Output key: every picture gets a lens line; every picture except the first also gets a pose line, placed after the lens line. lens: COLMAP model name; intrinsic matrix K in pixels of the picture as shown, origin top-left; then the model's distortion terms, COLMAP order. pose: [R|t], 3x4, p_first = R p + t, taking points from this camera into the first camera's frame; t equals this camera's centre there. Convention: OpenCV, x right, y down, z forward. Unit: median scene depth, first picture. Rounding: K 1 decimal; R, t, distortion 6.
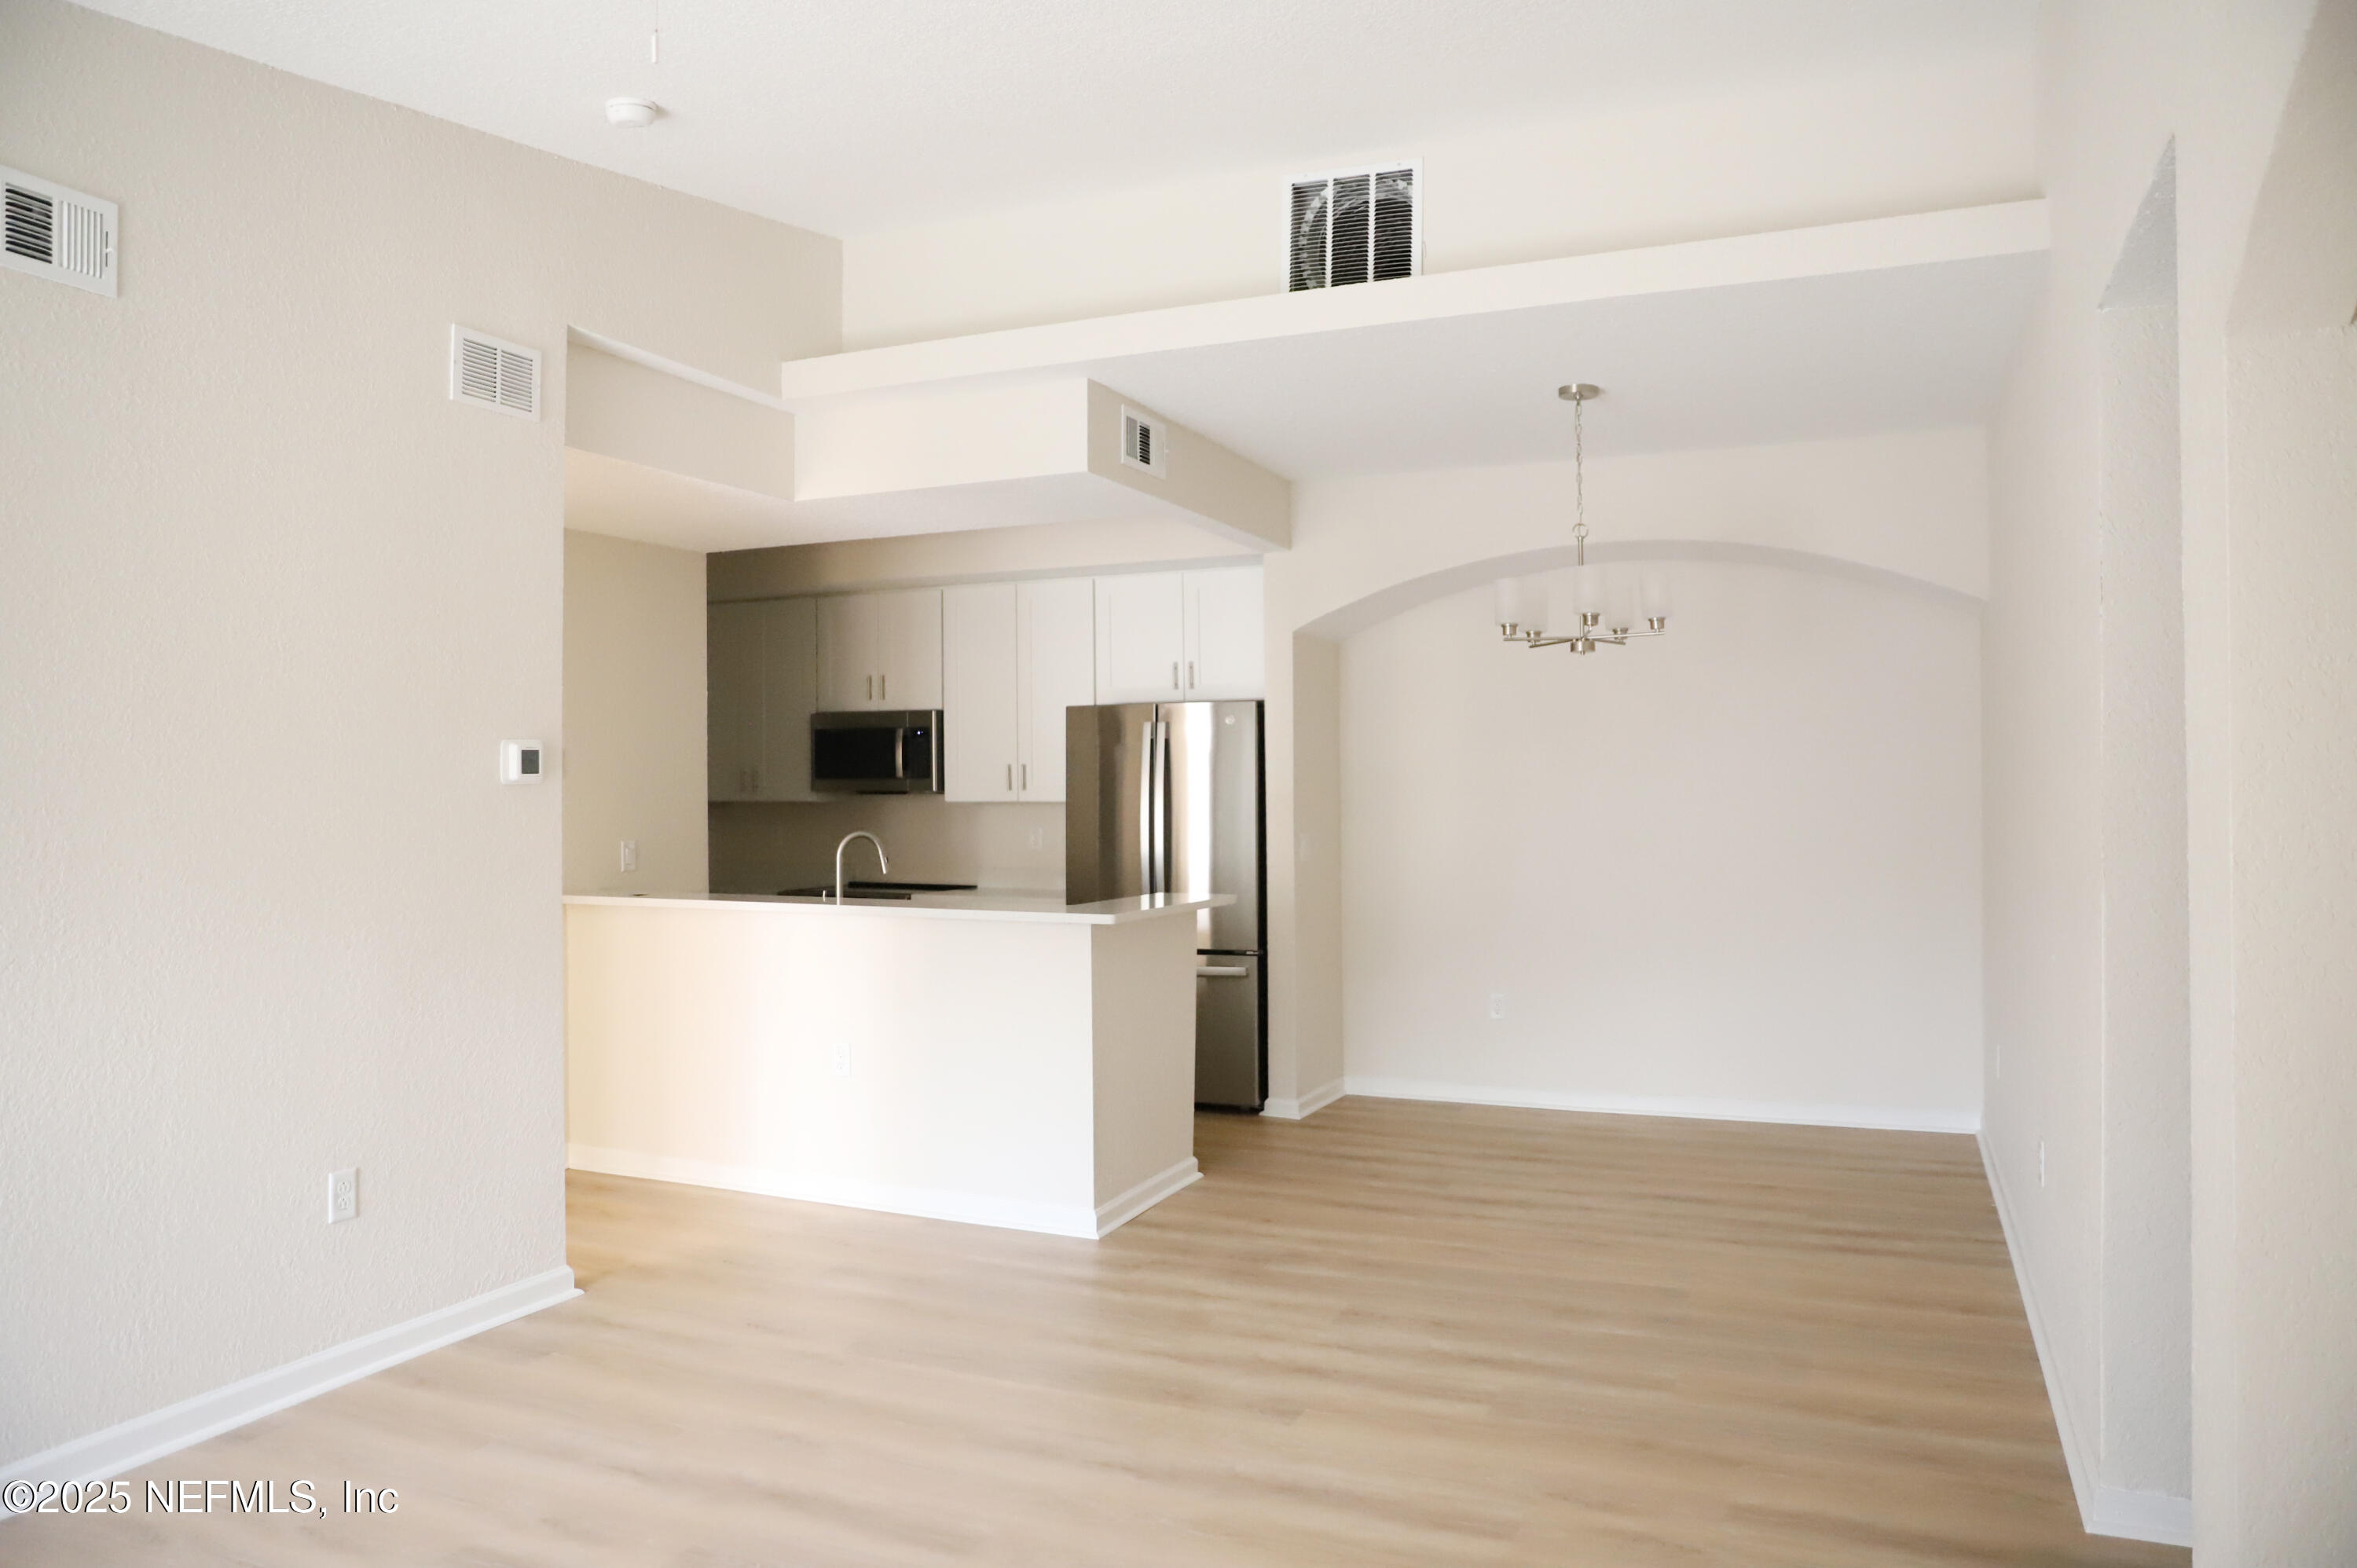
lens RADIAL K [[1629.1, 0, 1178.1], [0, 1629.1, 780.4], [0, 0, 1]] dist [-0.061900, 0.008849]
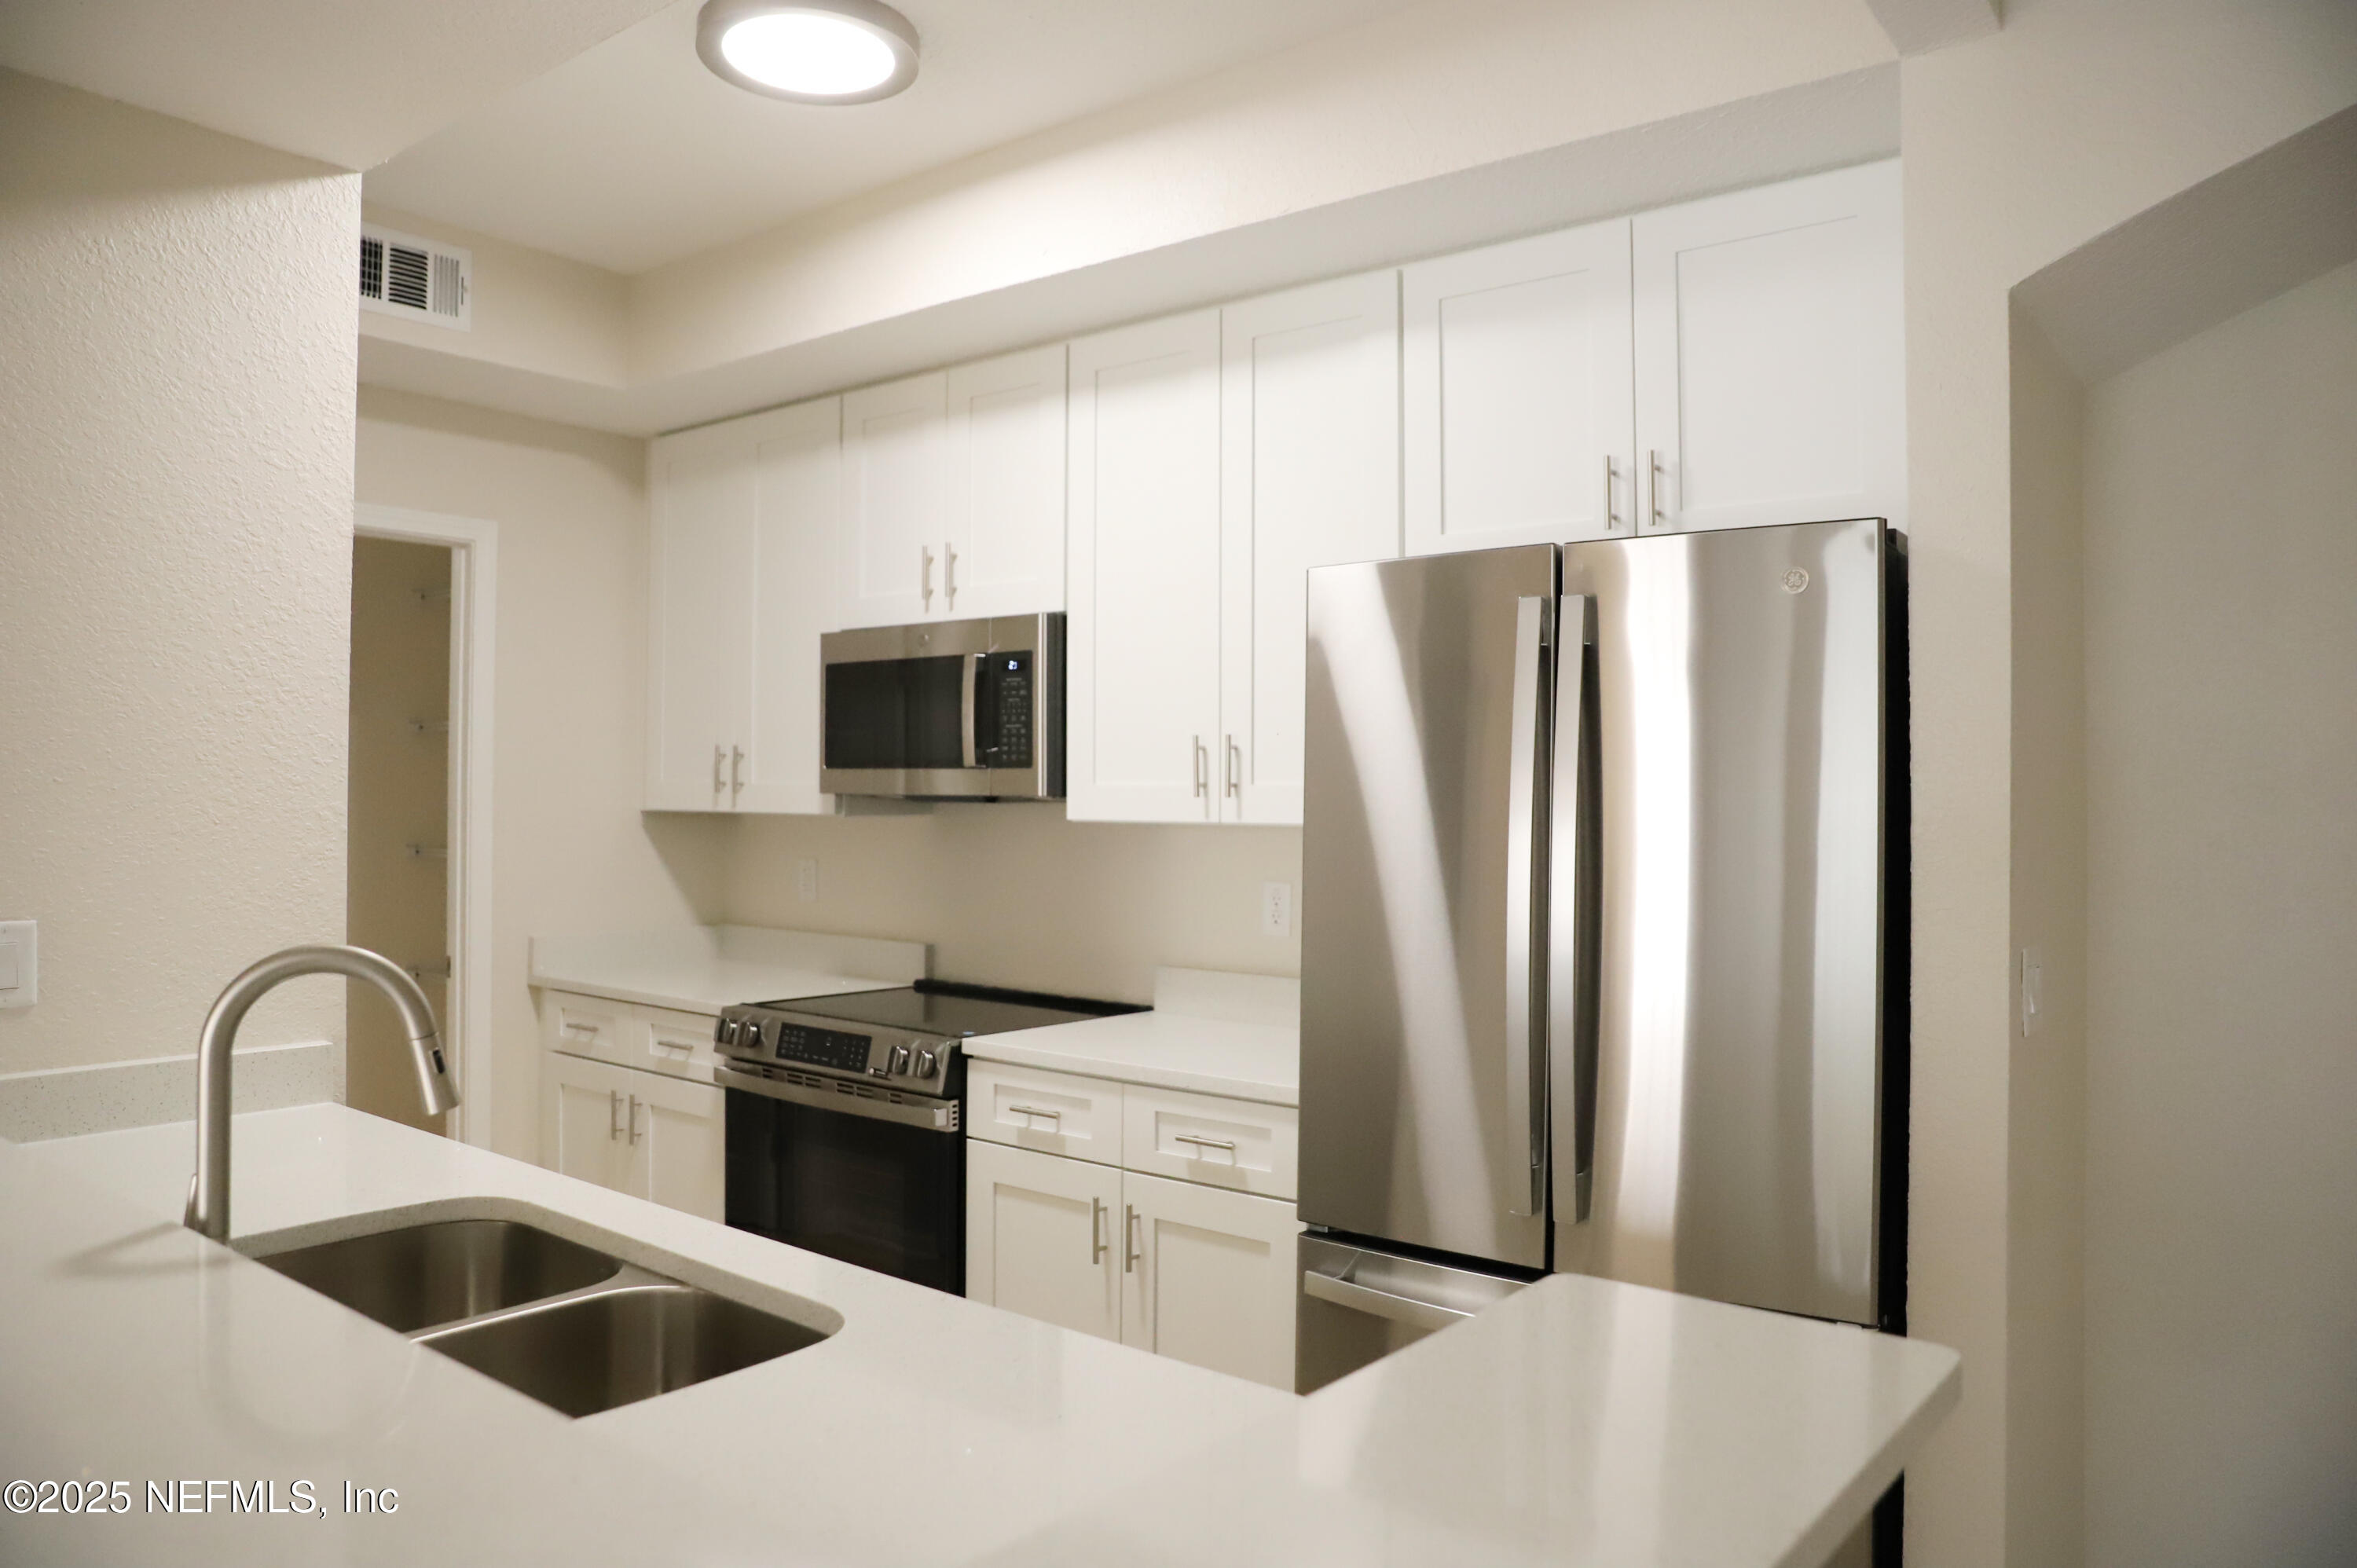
lens RADIAL K [[1629.1, 0, 1173.2], [0, 1629.1, 775.8], [0, 0, 1]] dist [-0.061900, 0.008849]
pose [[0.970930, 0.012200, -0.239052, -0.008573], [-0.014697, 0.999854, -0.008663, 0.004220], [0.238912, 0.011924, 0.970968, 0.579071]]
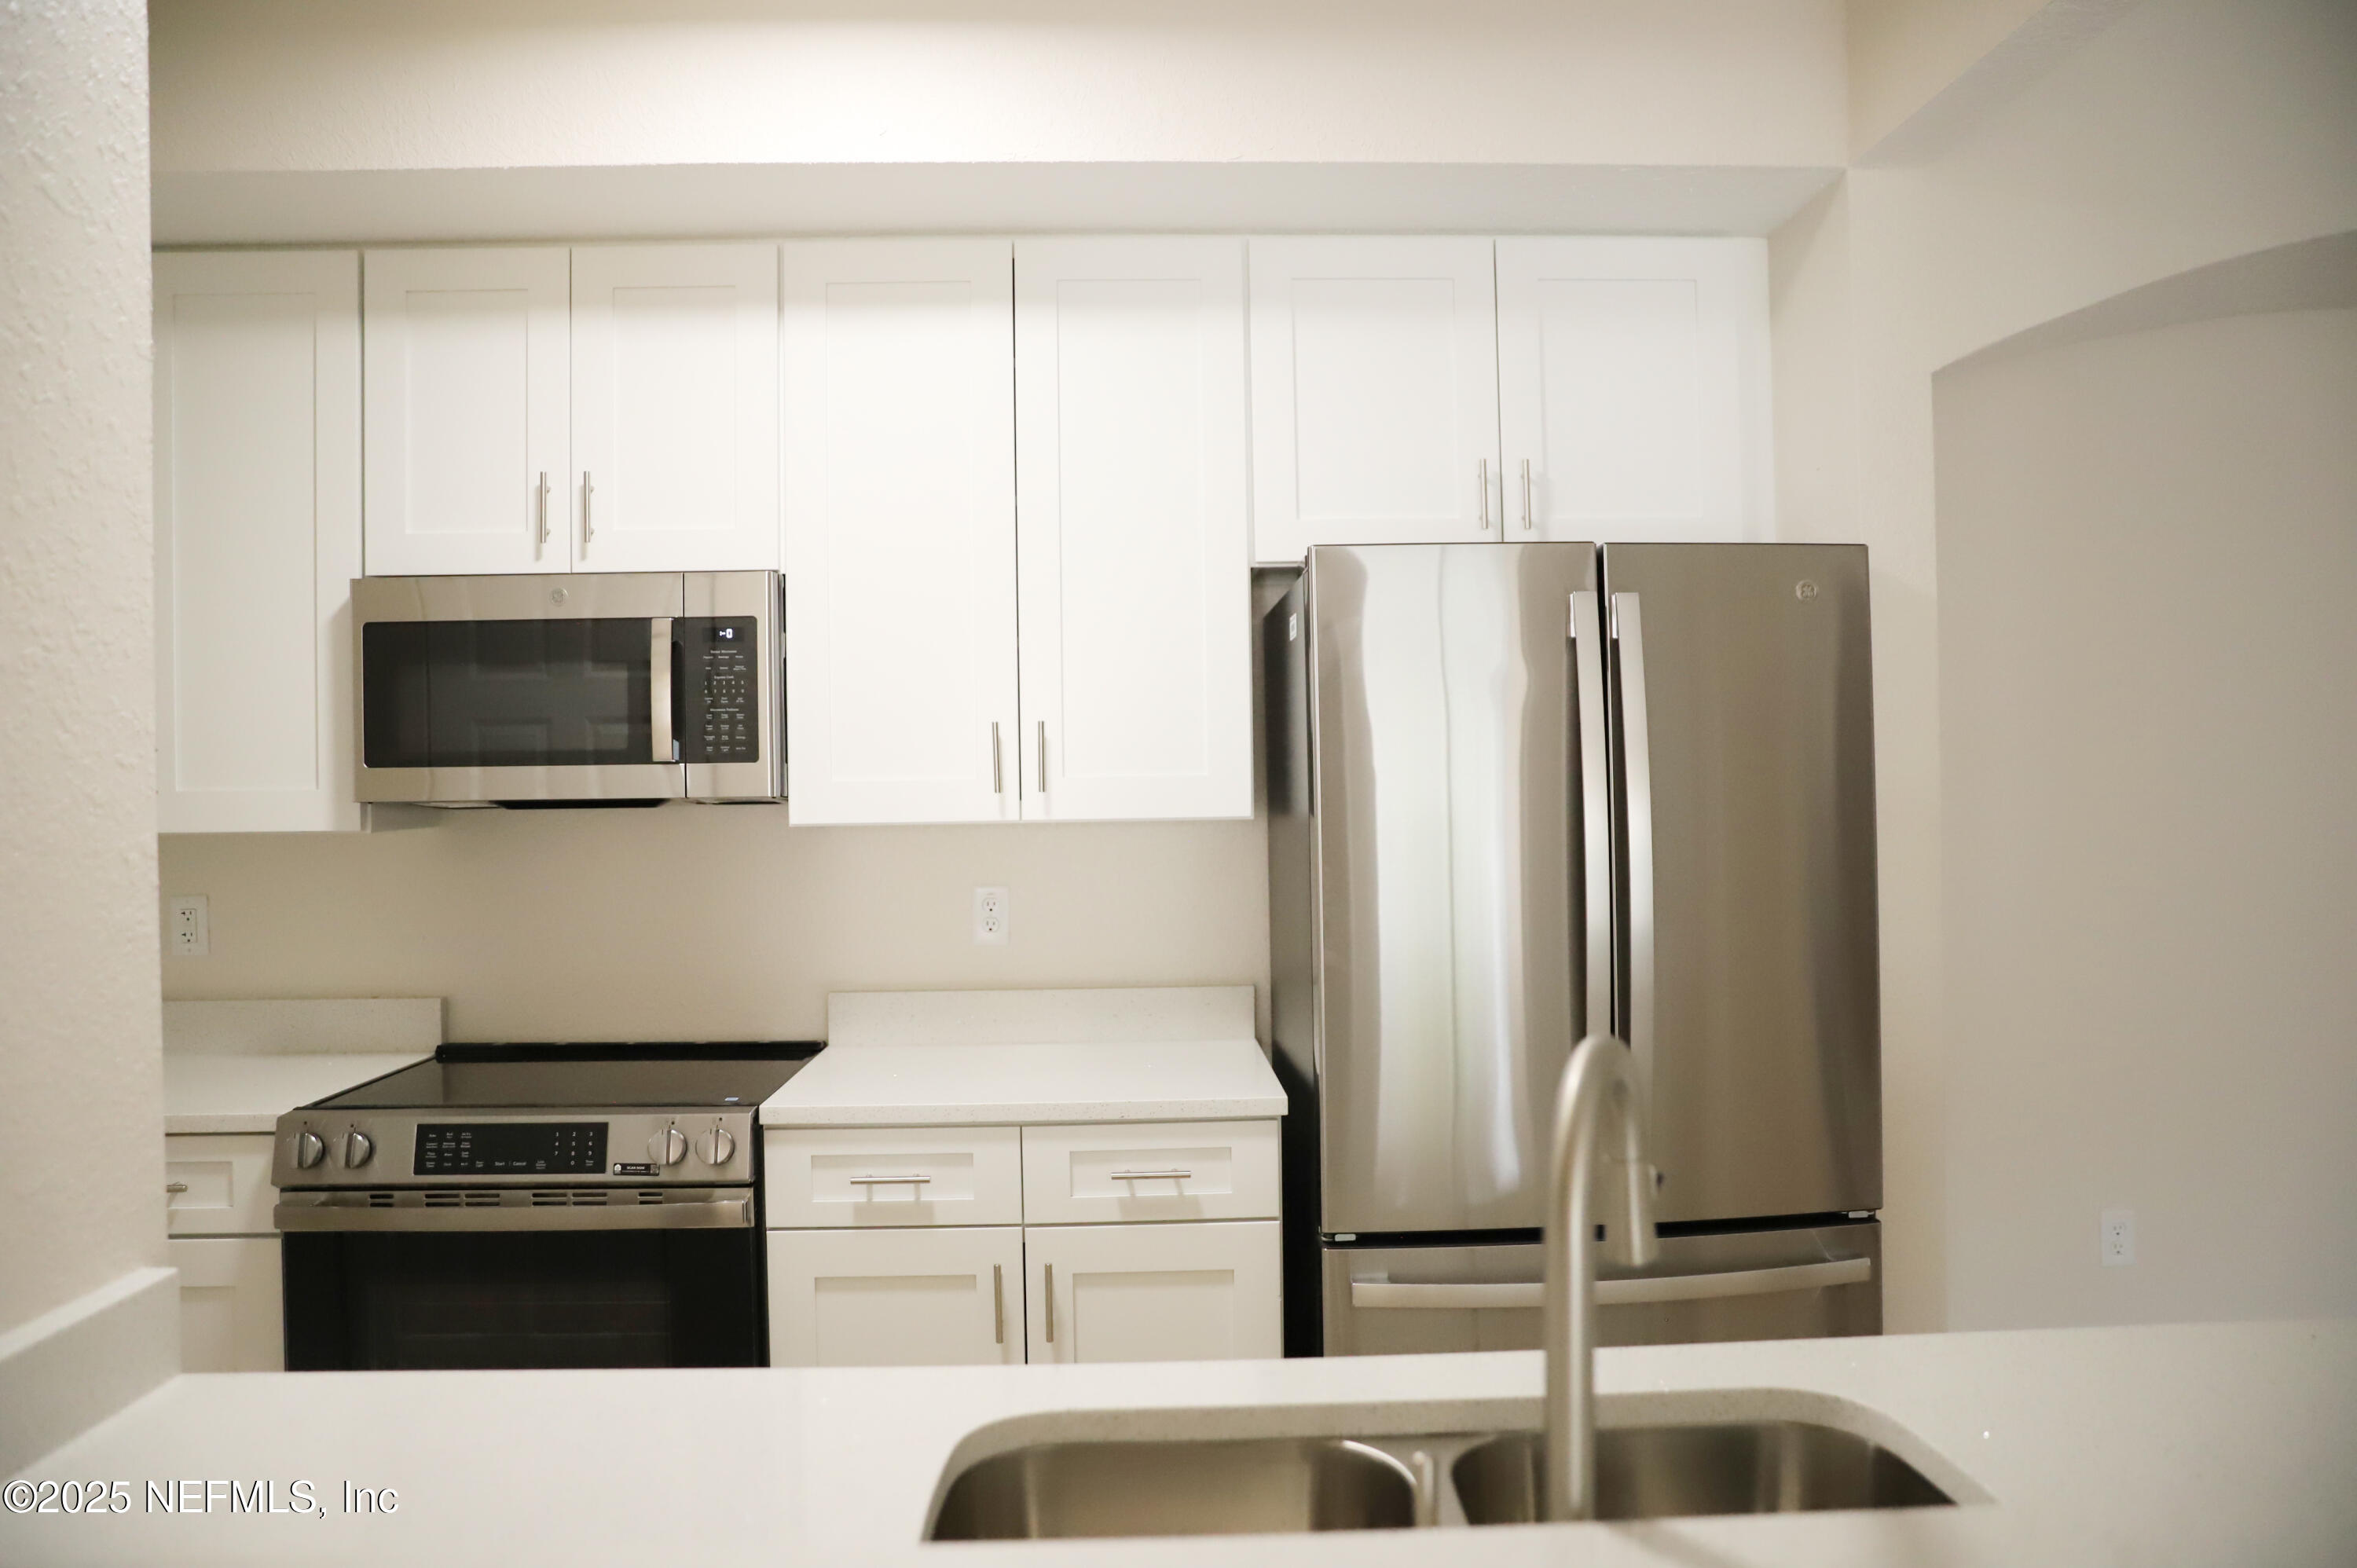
lens RADIAL K [[1511.1, 0, 1178.2], [0, 1511.1, 807.3], [0, 0, 1]] dist [-0.042355, 0.000170]
pose [[0.892288, -0.007594, 0.451403, -0.220820], [0.005793, 0.999969, 0.005372, 0.007550], [-0.451429, -0.002178, 0.892304, 0.663128]]
